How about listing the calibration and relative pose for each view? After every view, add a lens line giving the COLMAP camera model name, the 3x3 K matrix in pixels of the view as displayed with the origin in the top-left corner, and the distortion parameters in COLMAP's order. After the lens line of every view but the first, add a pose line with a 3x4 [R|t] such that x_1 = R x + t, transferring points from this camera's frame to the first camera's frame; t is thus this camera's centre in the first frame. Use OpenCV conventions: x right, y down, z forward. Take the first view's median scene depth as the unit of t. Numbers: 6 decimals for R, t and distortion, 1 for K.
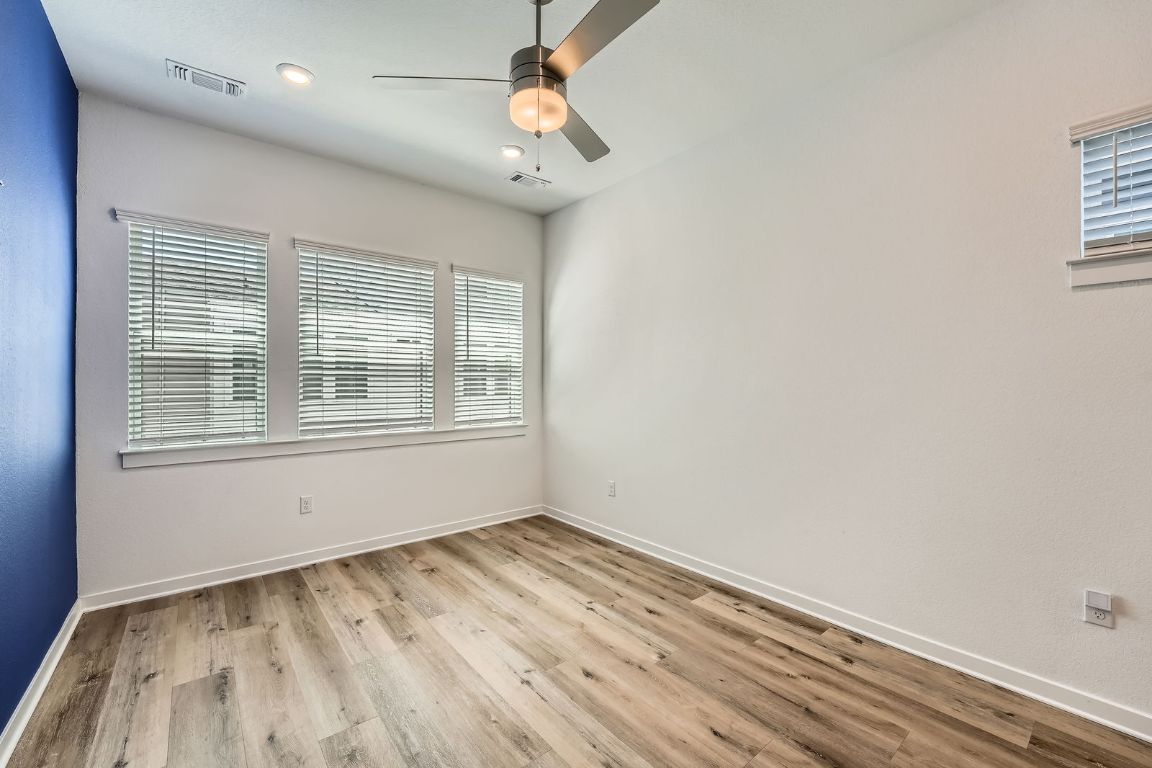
lens RADIAL K [[467.8, 0, 579.4], [0, 467.8, 384.6], [0, 0, 1]] dist [-0.002348, -0.000293]
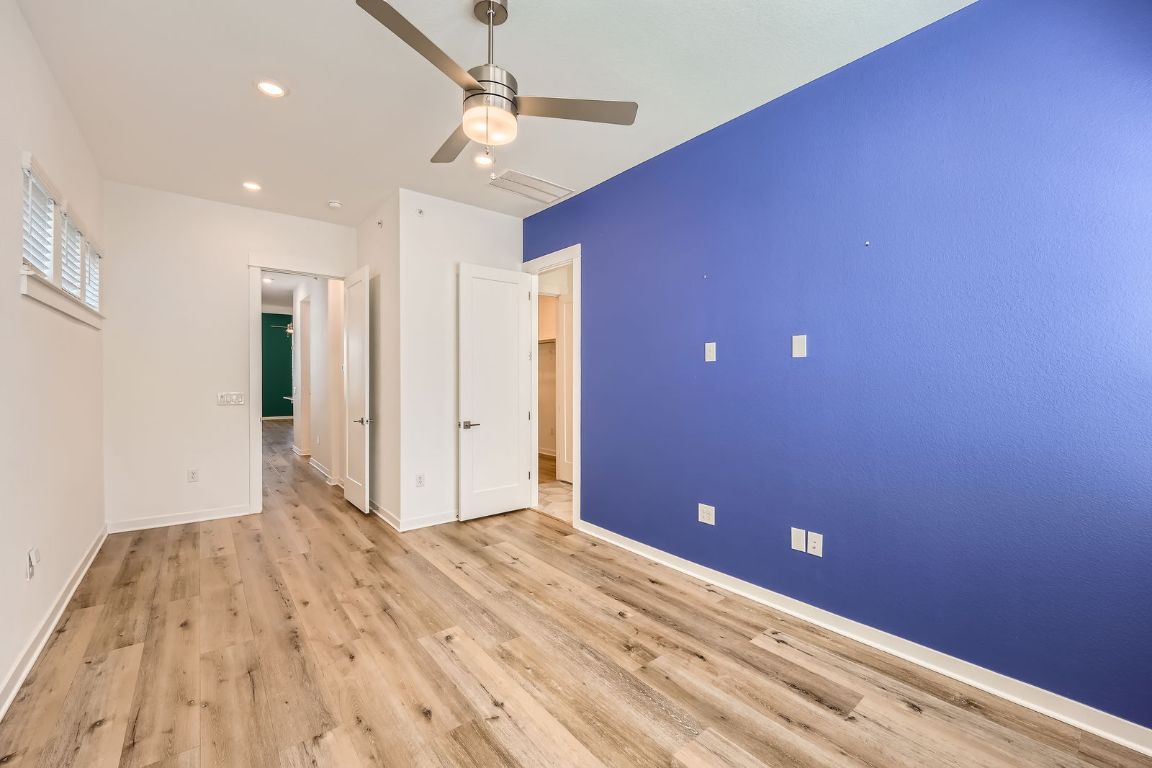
lens RADIAL K [[467.8, 0, 575.5], [0, 467.8, 381.7], [0, 0, 1]] dist [-0.002348, -0.000293]
pose [[-0.999904, -0.002650, 0.013571, -0.275906], [-0.002473, 0.999912, 0.013054, -0.012954], [-0.013604, 0.013020, -0.999823, 1.900511]]
